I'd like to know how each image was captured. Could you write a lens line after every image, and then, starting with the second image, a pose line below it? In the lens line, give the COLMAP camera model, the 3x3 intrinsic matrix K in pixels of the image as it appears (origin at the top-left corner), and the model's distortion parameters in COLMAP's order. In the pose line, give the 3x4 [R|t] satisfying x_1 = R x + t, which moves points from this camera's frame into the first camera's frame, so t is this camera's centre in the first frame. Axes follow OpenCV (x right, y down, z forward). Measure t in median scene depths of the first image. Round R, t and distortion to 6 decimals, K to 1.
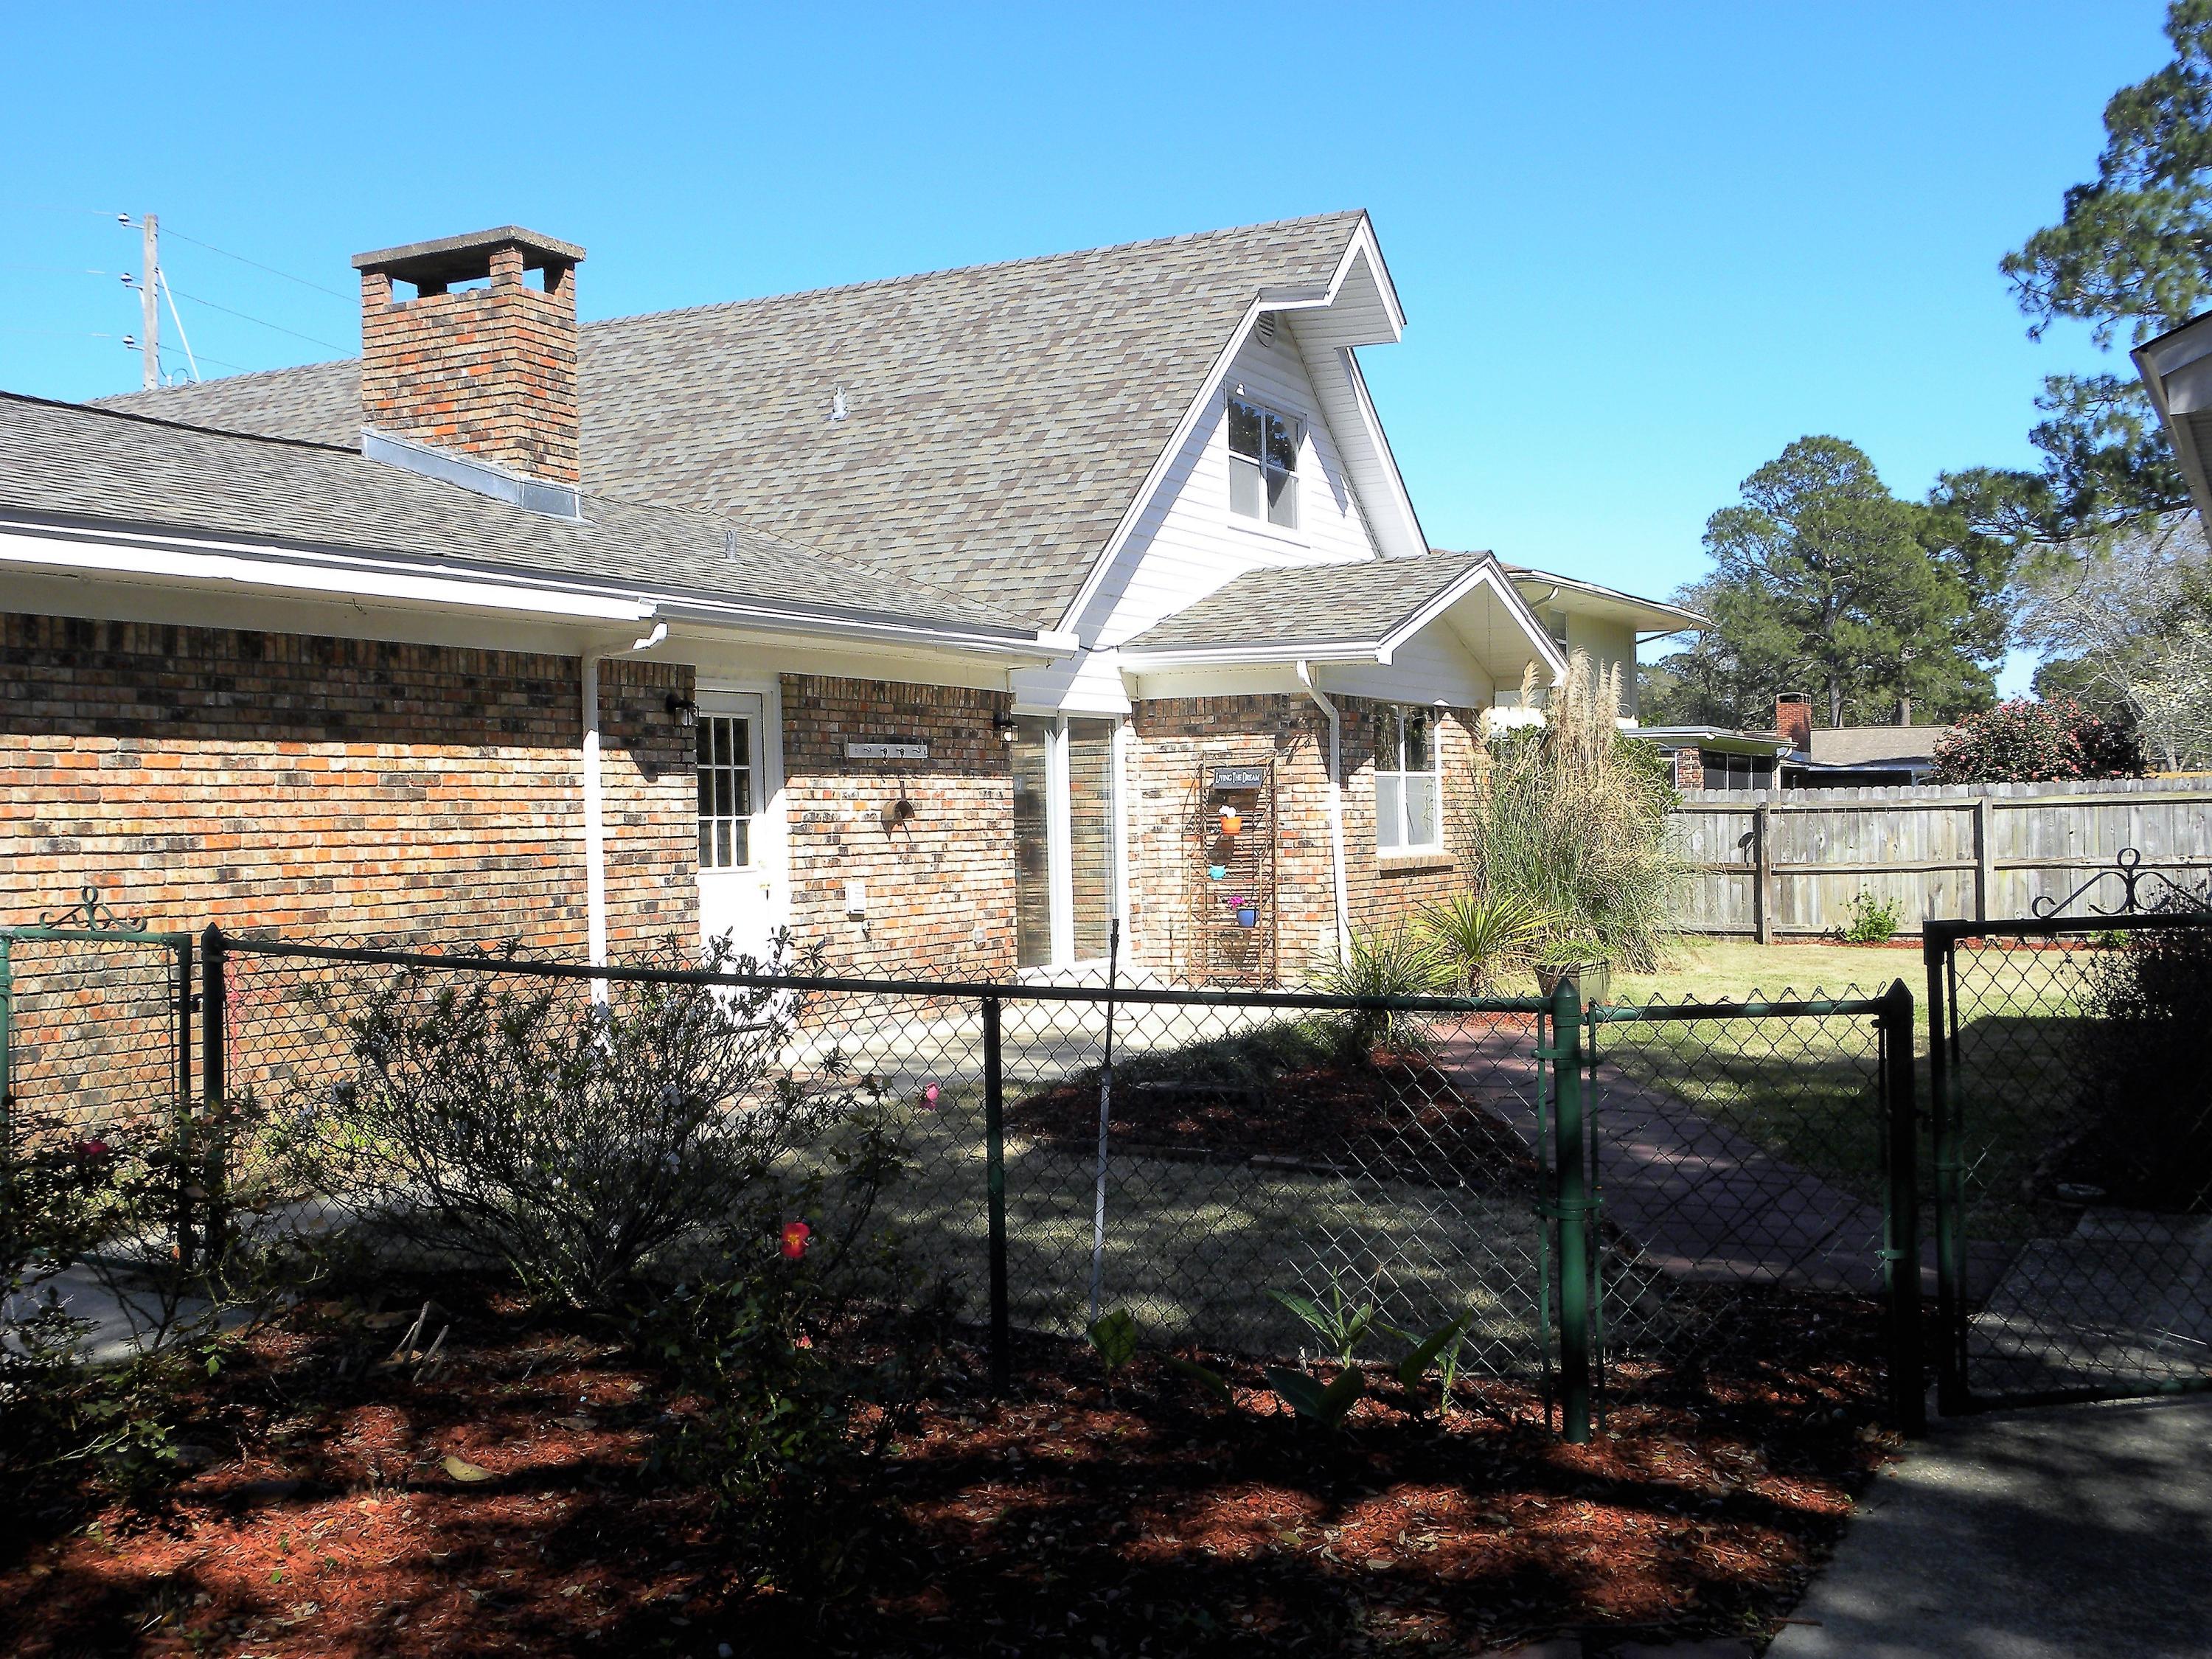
lens RADIAL K [[2372.7, 0, 1106.6], [0, 2372.7, 829.8], [0, 0, 1]] dist [0.014197, 0.000000]
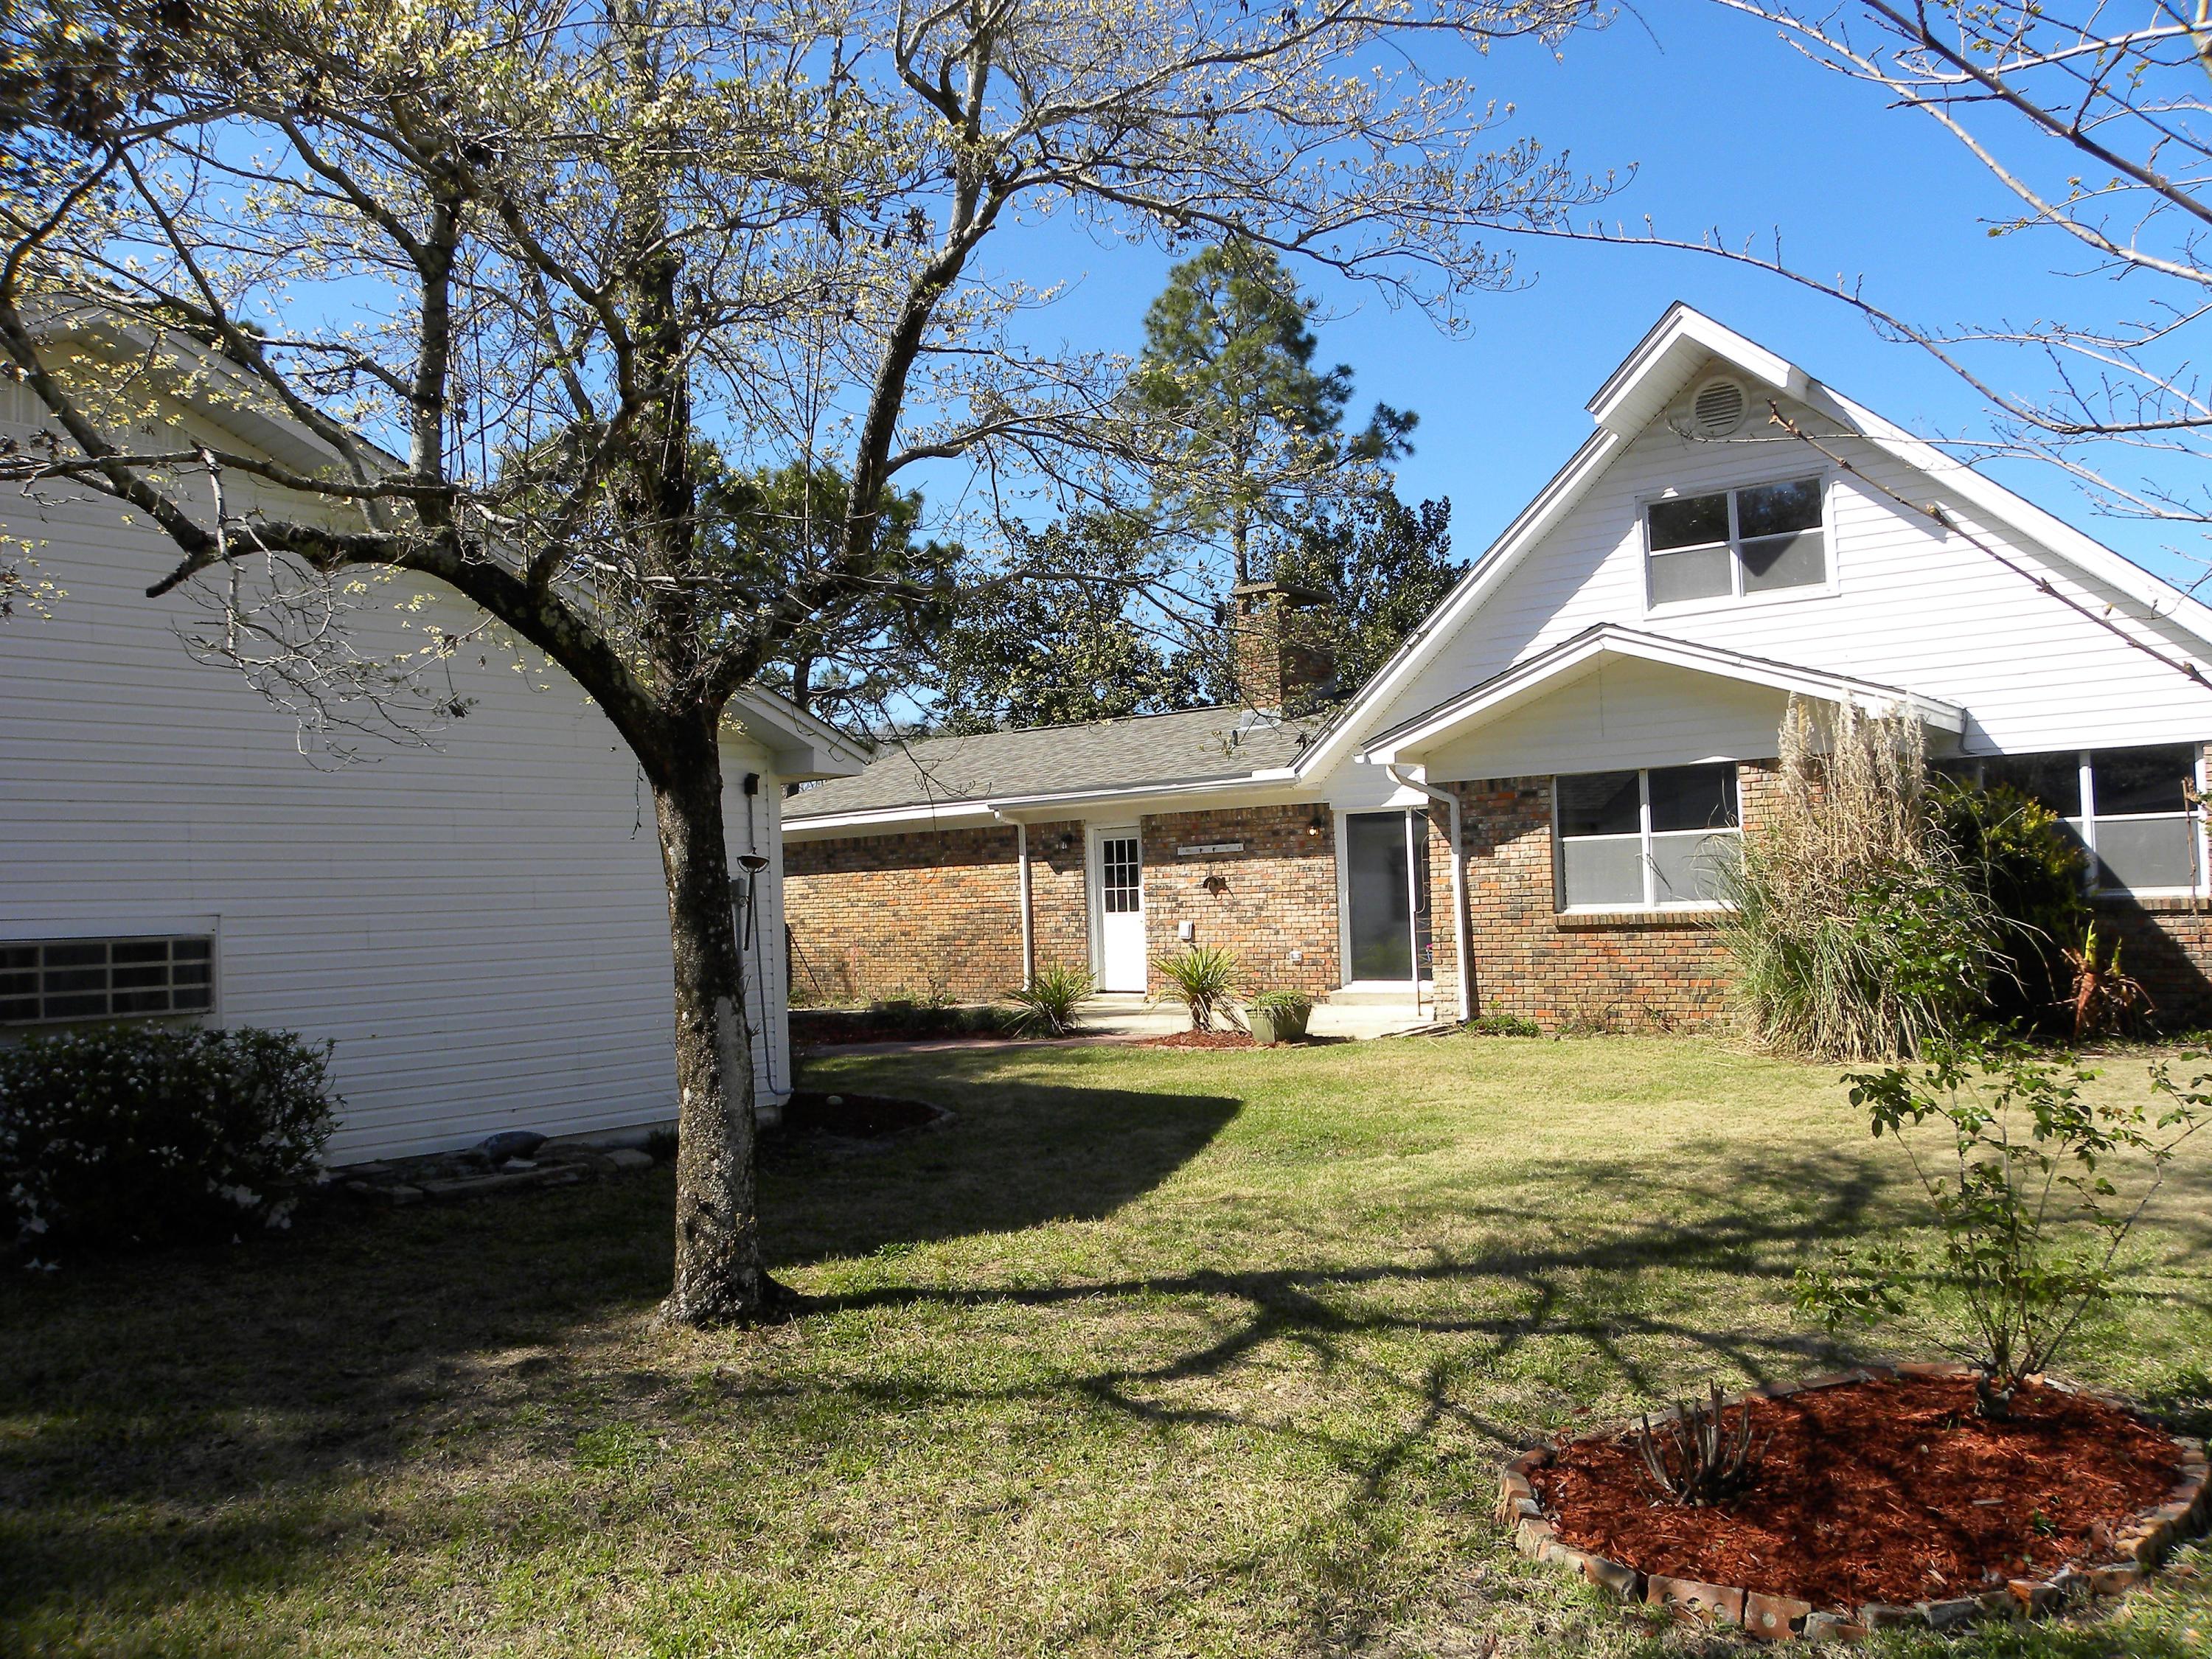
lens RADIAL K [[1719.1, 0, 1106.6], [0, 1719.1, 830.0], [0, 0, 1]] dist [-0.114852, -0.004708]
pose [[-0.221144, -0.008989, -0.975200, 1.119336], [0.037226, 0.999151, -0.017651, -0.025887], [0.974530, -0.040206, -0.220622, 1.134224]]
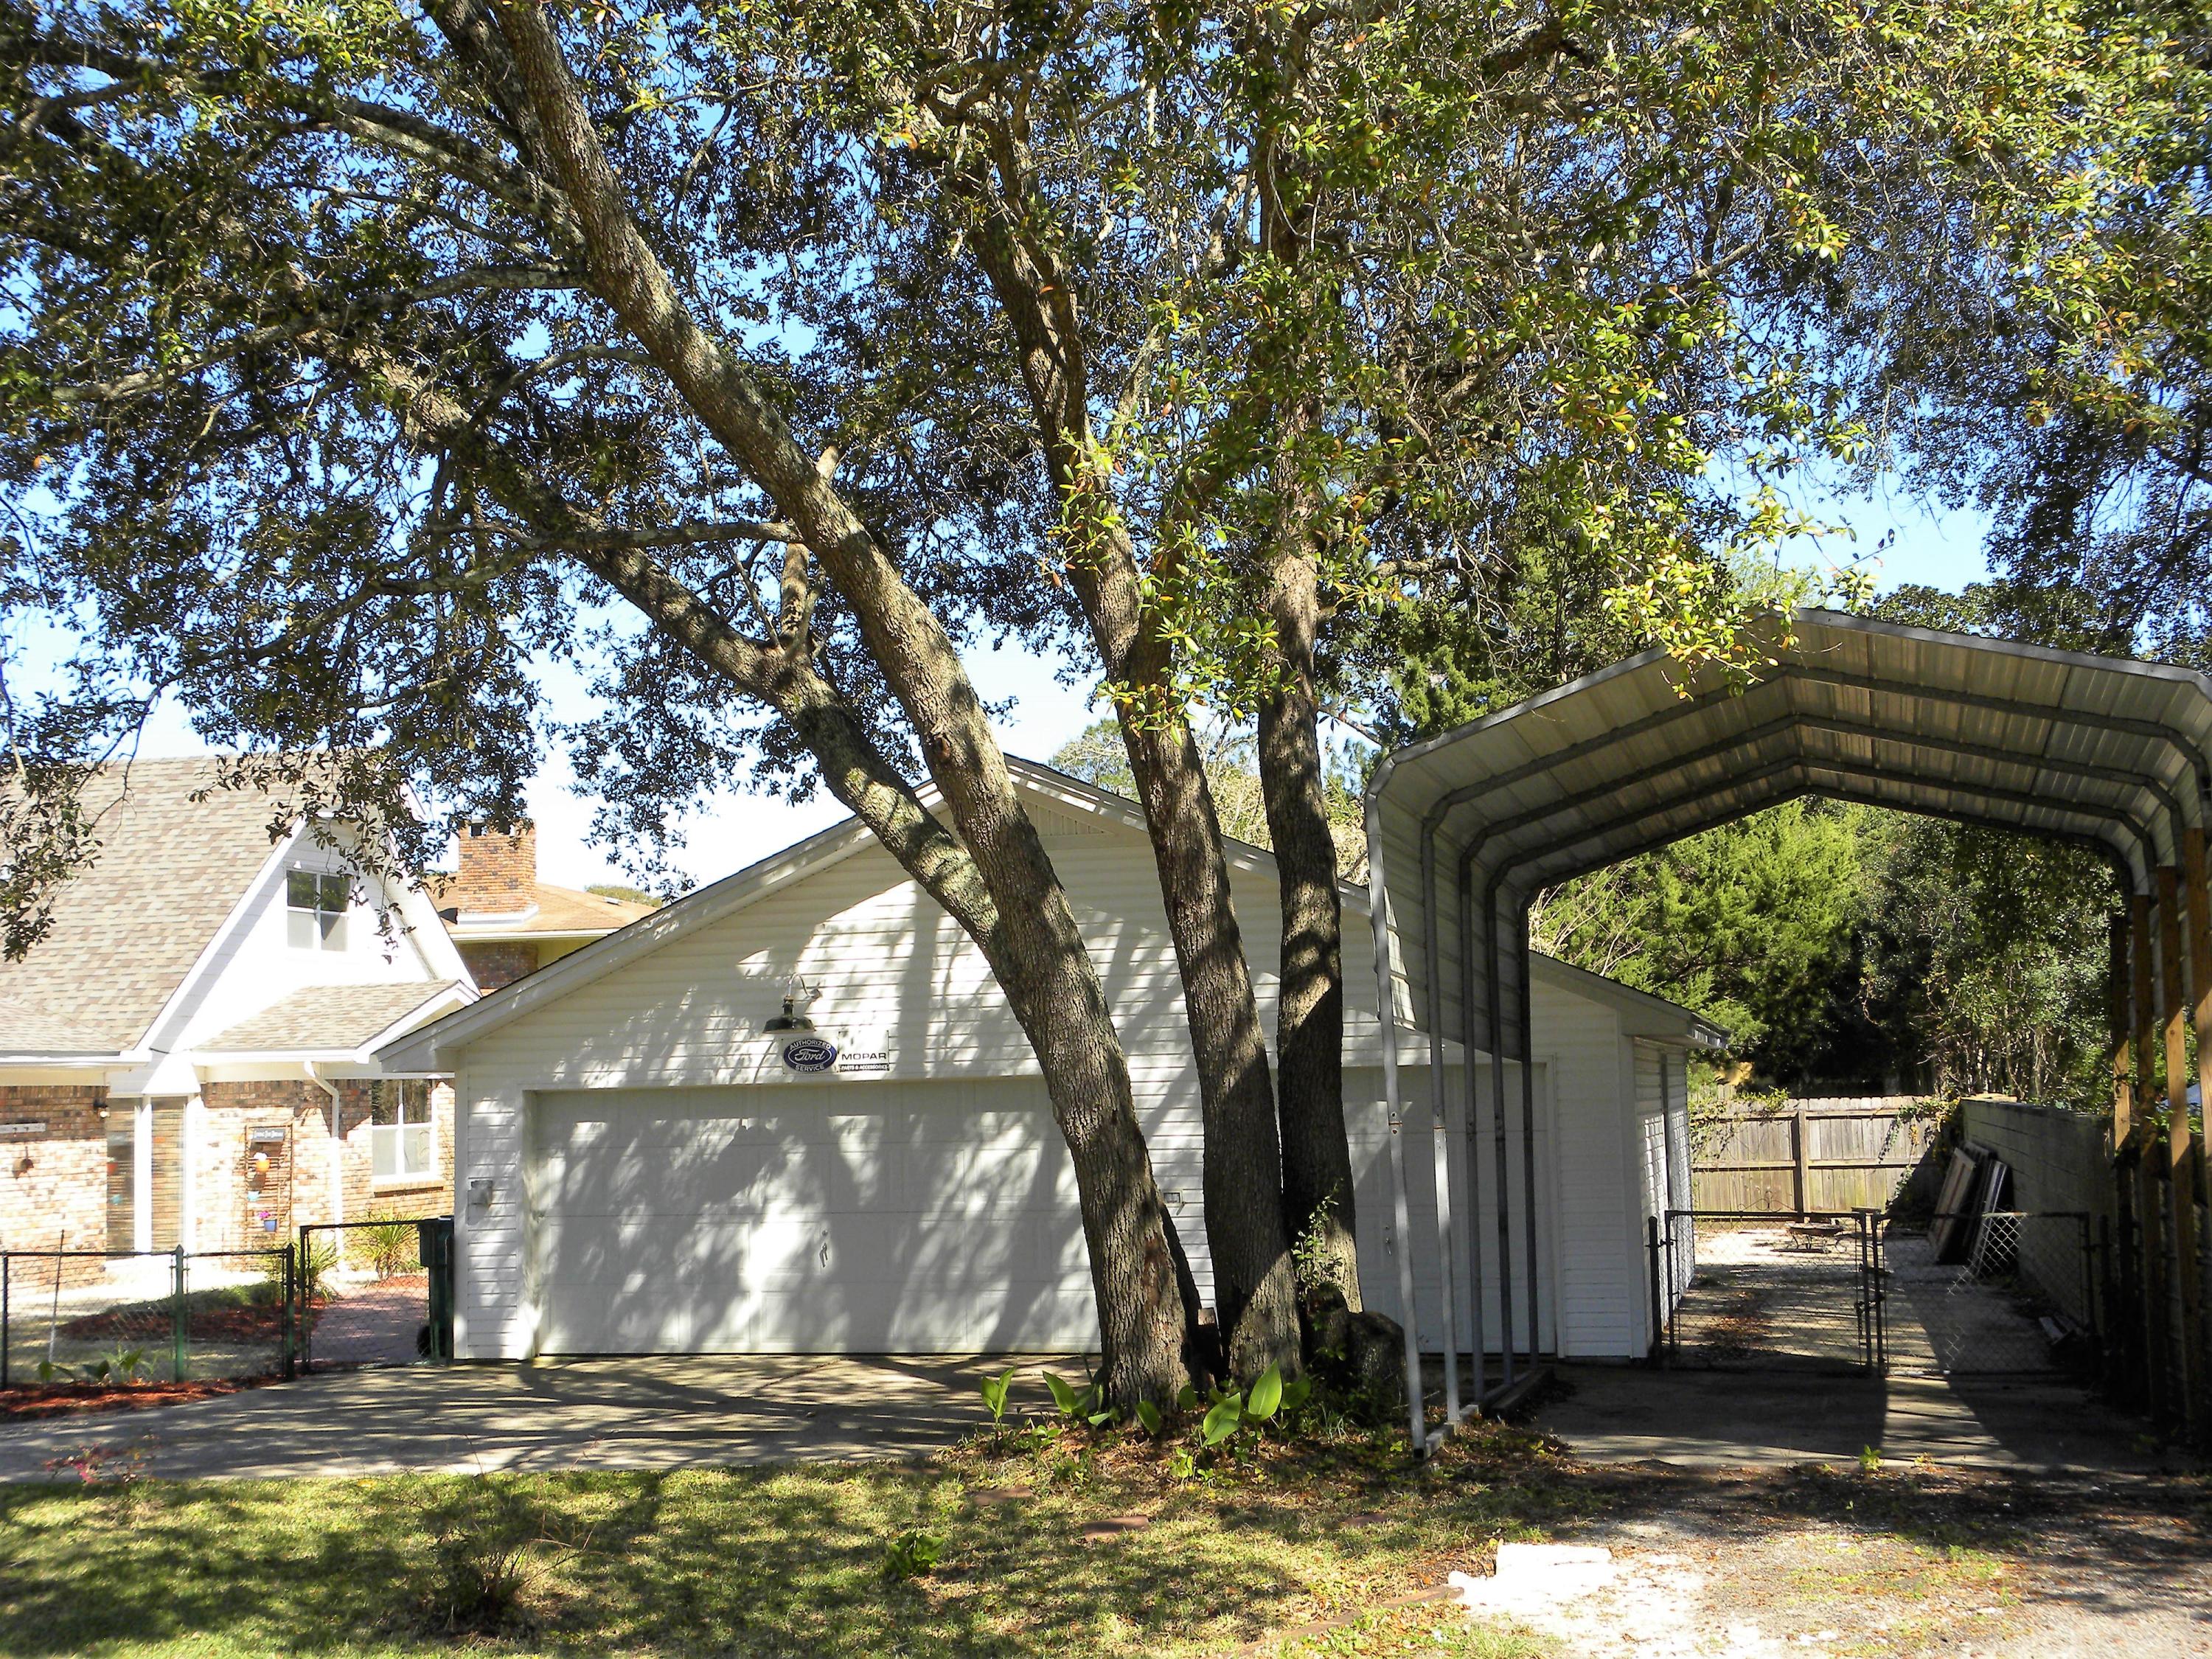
lens RADIAL K [[2951.5, 0, 1107.2], [0, 2951.5, 835.5], [0, 0, 1]] dist [0.067294, 0.000000]
pose [[0.975393, 0.016096, 0.219886, 0.176443], [0.004352, 0.995732, -0.092193, -0.038959], [-0.220431, 0.090882, 0.971159, -1.126844]]
